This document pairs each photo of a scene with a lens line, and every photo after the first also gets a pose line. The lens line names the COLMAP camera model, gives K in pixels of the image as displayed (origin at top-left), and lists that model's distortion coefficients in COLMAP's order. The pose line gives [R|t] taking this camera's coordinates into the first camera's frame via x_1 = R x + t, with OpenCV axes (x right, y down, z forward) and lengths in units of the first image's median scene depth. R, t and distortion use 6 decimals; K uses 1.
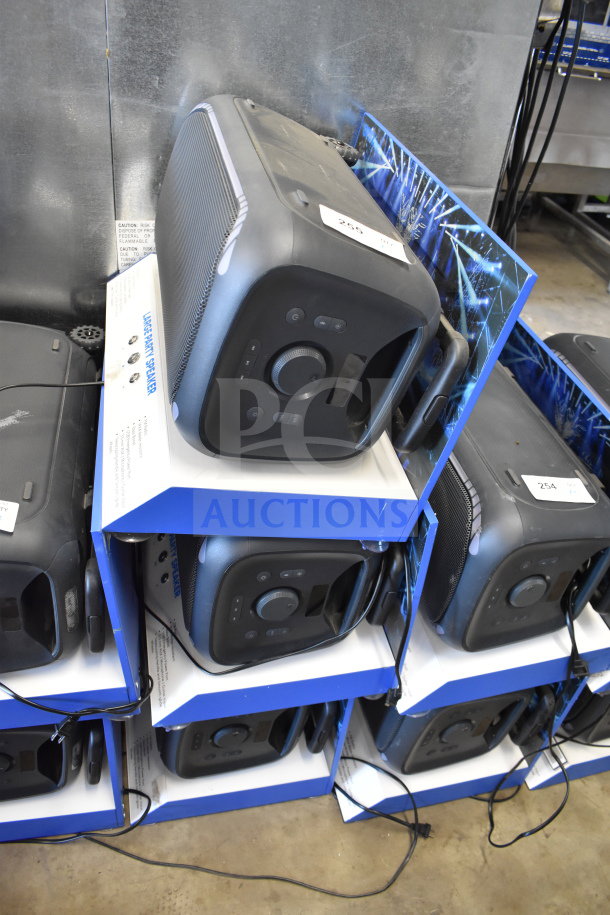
lens RADIAL K [[724.0, 0, 305.0], [0, 724.0, 457.5], [0, 0, 1]] dist [-0.087081, -0.000913]
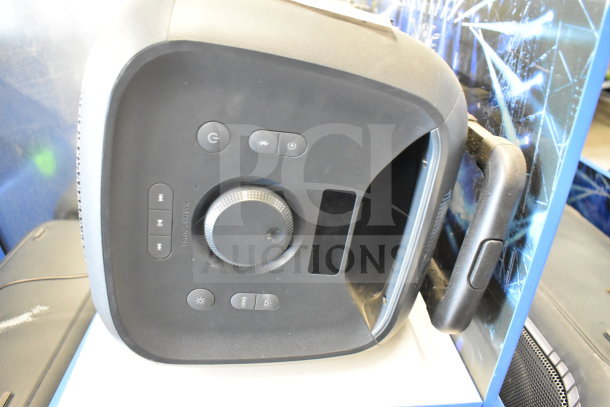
lens RADIAL K [[482.6, 0, 305.0], [0, 482.6, 203.5], [0, 0, 1]] dist [-0.087081, -0.000913]
pose [[0.970061, -0.131519, -0.204168, 0.119043], [0.085493, 0.971792, -0.219799, -0.039314], [0.227316, 0.195763, 0.953941, 0.557368]]
